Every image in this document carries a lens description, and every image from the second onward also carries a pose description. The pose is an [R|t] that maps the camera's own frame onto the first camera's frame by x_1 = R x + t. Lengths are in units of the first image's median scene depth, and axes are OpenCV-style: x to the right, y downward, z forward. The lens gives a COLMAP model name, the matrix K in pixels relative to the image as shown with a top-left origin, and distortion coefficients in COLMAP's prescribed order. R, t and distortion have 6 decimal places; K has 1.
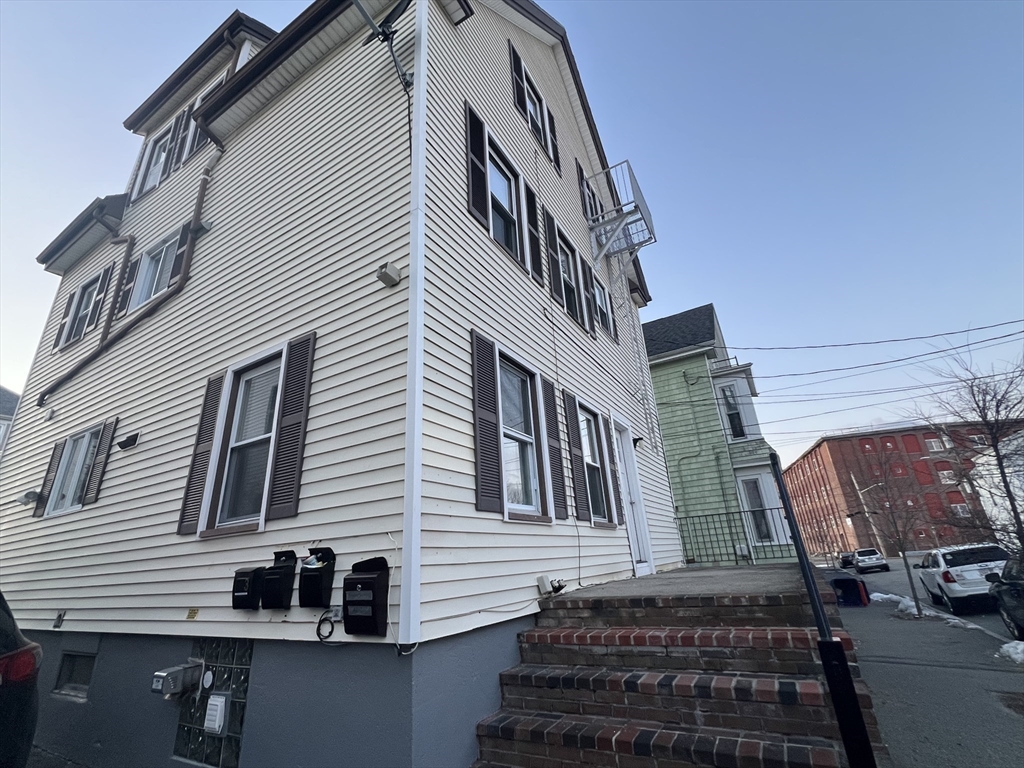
lens RADIAL K [[456.6, 0, 510.6], [0, 456.6, 382.0], [0, 0, 1]] dist [-0.002003, 0.000836]
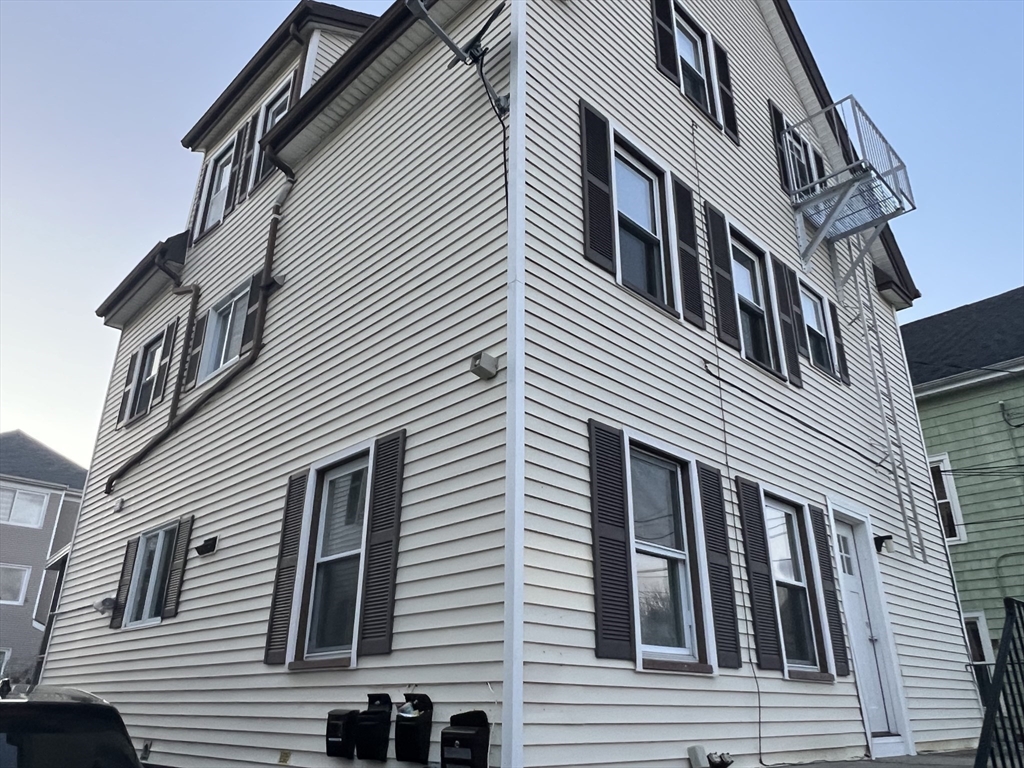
lens RADIAL K [[747.1, 0, 519.2], [0, 747.1, 388.7], [0, 0, 1]] dist [0.003995, -0.001289]
pose [[0.965341, -0.041217, -0.257716, 0.099643], [0.035012, 0.998977, -0.028623, -0.103513], [0.258632, 0.018608, 0.965797, -0.205740]]
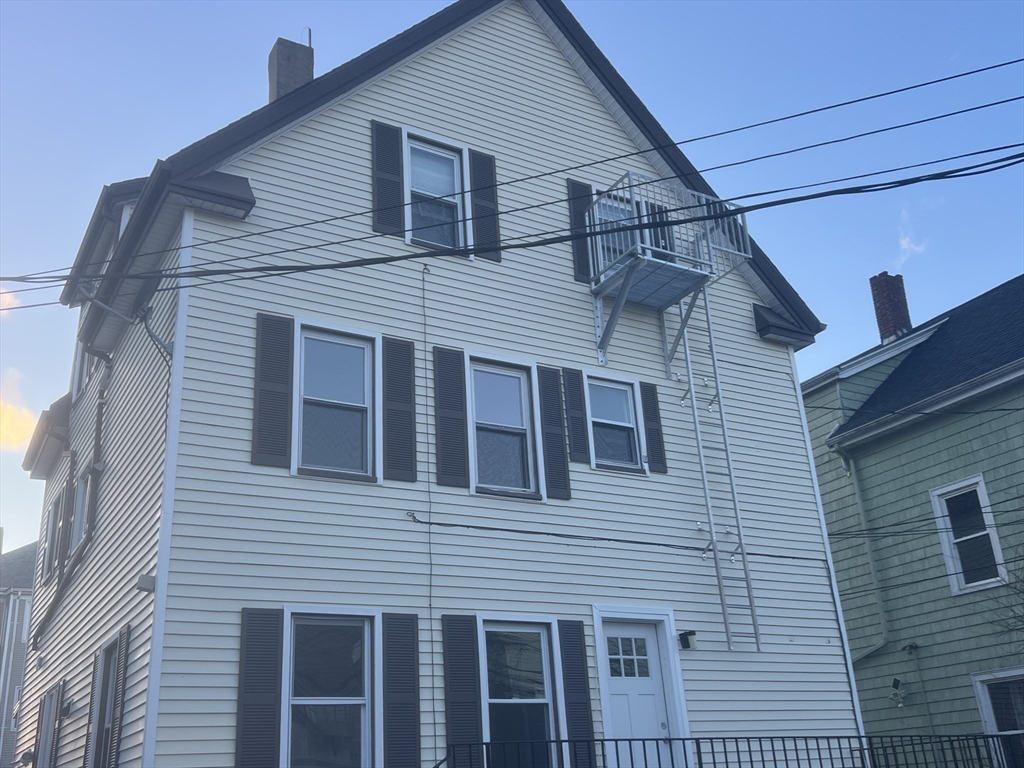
lens RADIAL K [[1022.8, 0, 513.1], [0, 1022.8, 387.5], [0, 0, 1]] dist [0.053180, 0.000000]
pose [[0.871141, -0.175782, -0.458492, 1.162253], [0.183056, 0.982676, -0.028942, -0.314584], [0.455637, -0.058717, 0.888227, -0.519289]]
